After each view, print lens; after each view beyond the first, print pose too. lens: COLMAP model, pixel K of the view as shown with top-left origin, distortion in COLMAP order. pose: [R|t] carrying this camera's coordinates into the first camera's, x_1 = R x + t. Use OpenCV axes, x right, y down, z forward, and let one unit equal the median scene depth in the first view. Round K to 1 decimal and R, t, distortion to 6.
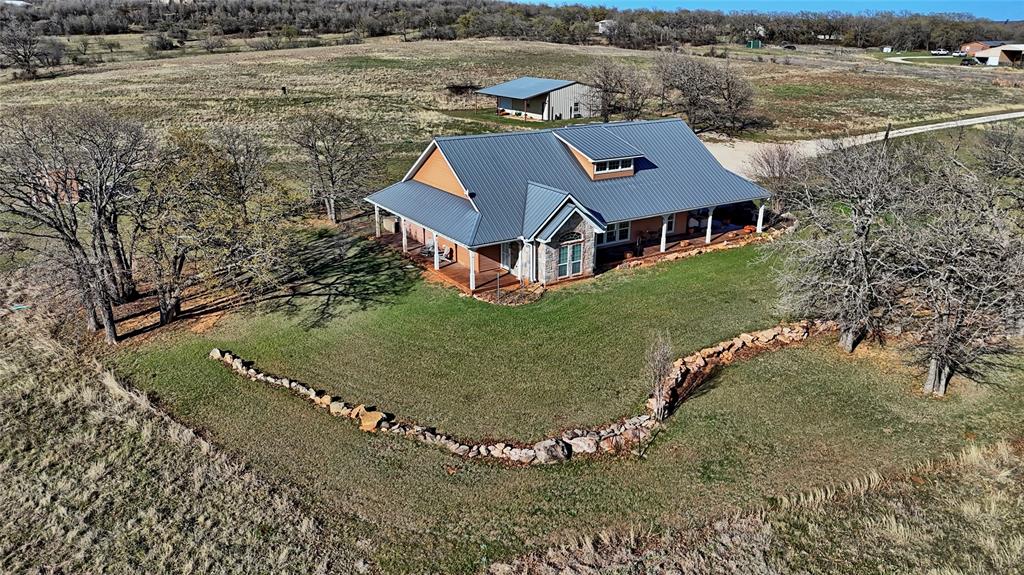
lens RADIAL K [[713.2, 0, 512.2], [0, 713.2, 269.5], [0, 0, 1]] dist [0.053529, -0.006128]
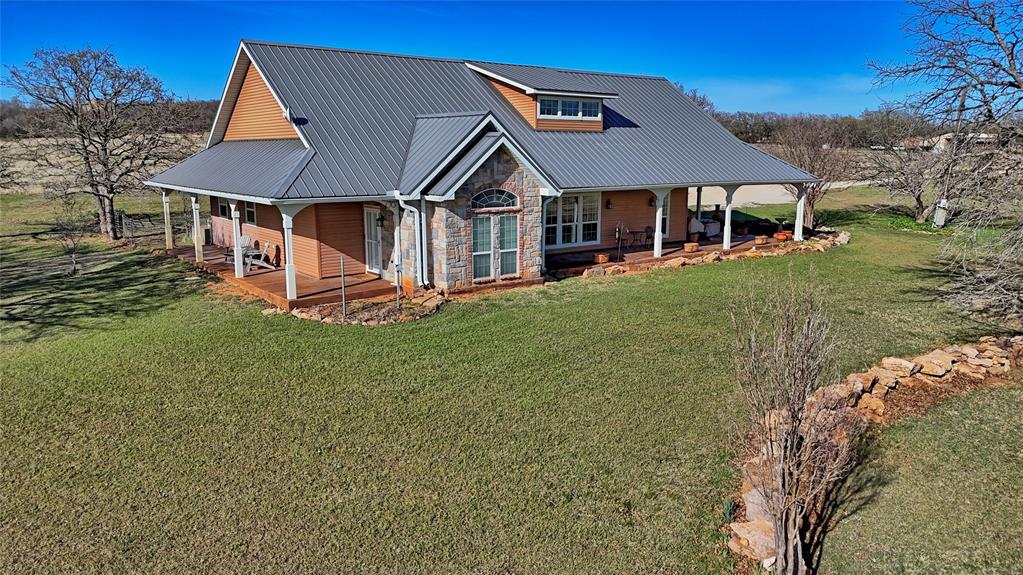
lens RADIAL K [[712.5, 0, 511.7], [0, 712.5, 269.5], [0, 0, 1]] dist [0.053529, -0.006128]
pose [[0.997158, -0.017498, 0.073282, 0.054170], [0.029308, 0.986136, -0.163333, 0.087181], [-0.069408, 0.165017, 0.983846, 0.492371]]
